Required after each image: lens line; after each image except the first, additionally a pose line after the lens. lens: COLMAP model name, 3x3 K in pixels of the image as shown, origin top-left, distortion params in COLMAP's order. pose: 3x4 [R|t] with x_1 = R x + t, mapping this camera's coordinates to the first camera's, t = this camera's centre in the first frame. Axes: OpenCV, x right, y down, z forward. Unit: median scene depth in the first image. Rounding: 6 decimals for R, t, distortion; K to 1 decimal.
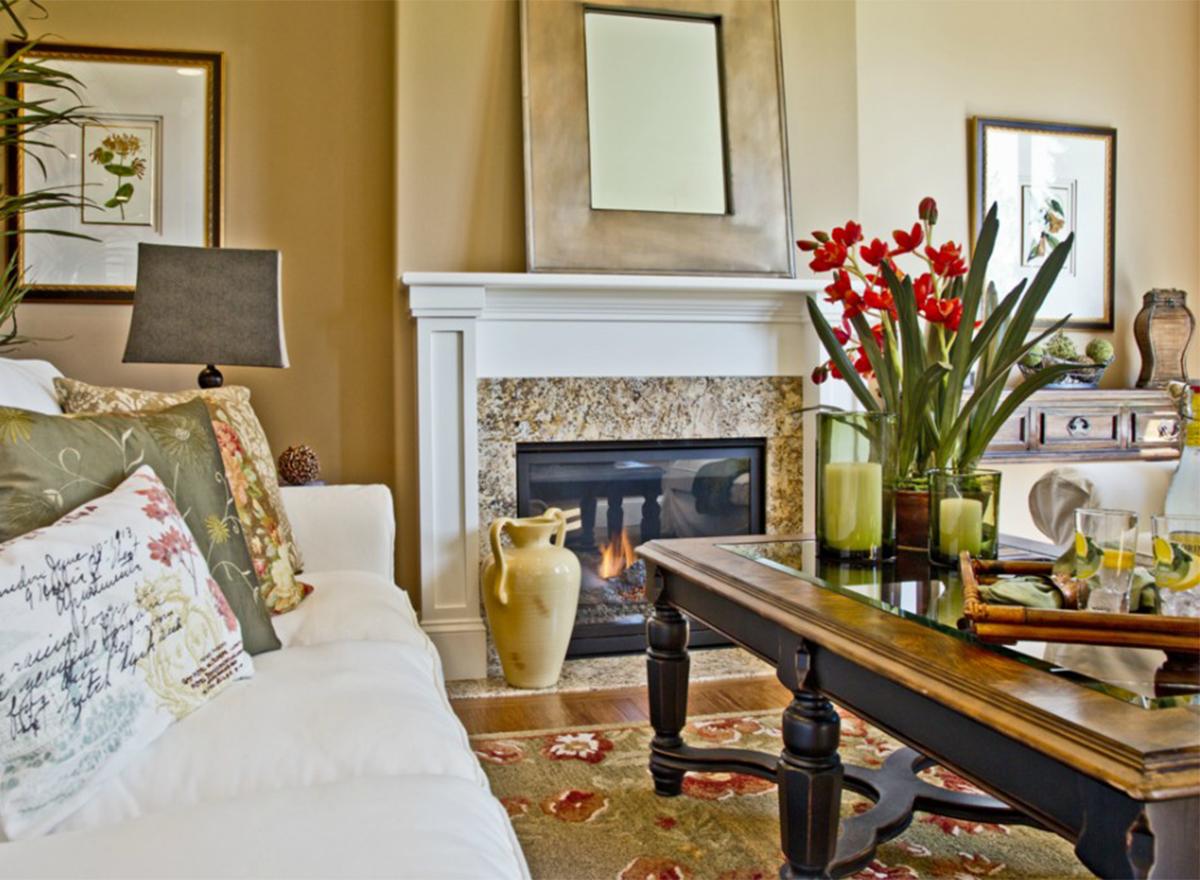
lens RADIAL K [[1012.1, 0, 597.4], [0, 1012.1, 414.9], [0, 0, 1]] dist [-0.080595, 0.013982]
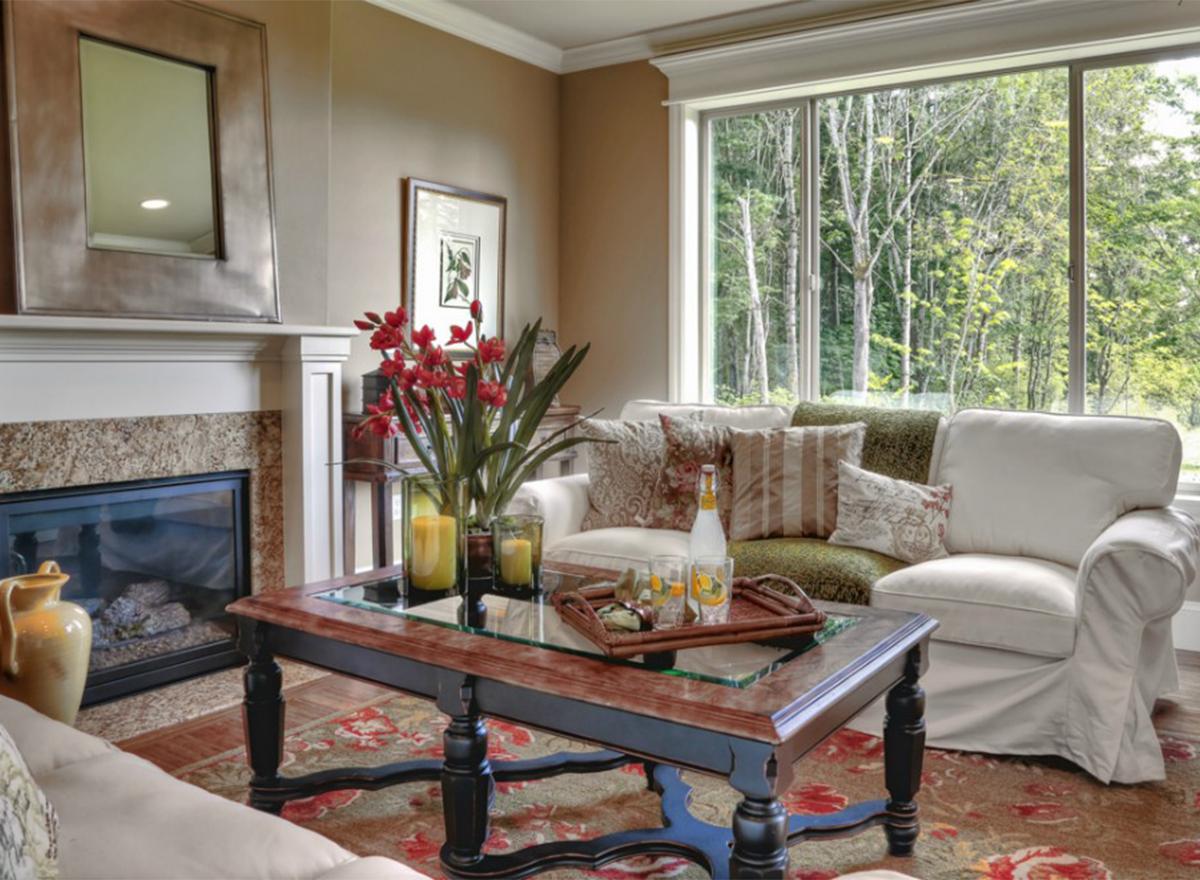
lens RADIAL K [[979.1, 0, 651.8], [0, 979.1, 375.8], [0, 0, 1]] dist [-0.093229, 0.051153]
pose [[0.733849, 0.001134, 0.679312, -0.223712], [0.001136, 0.999995, -0.002896, -0.076037], [-0.679312, 0.002897, 0.733844, -0.038960]]
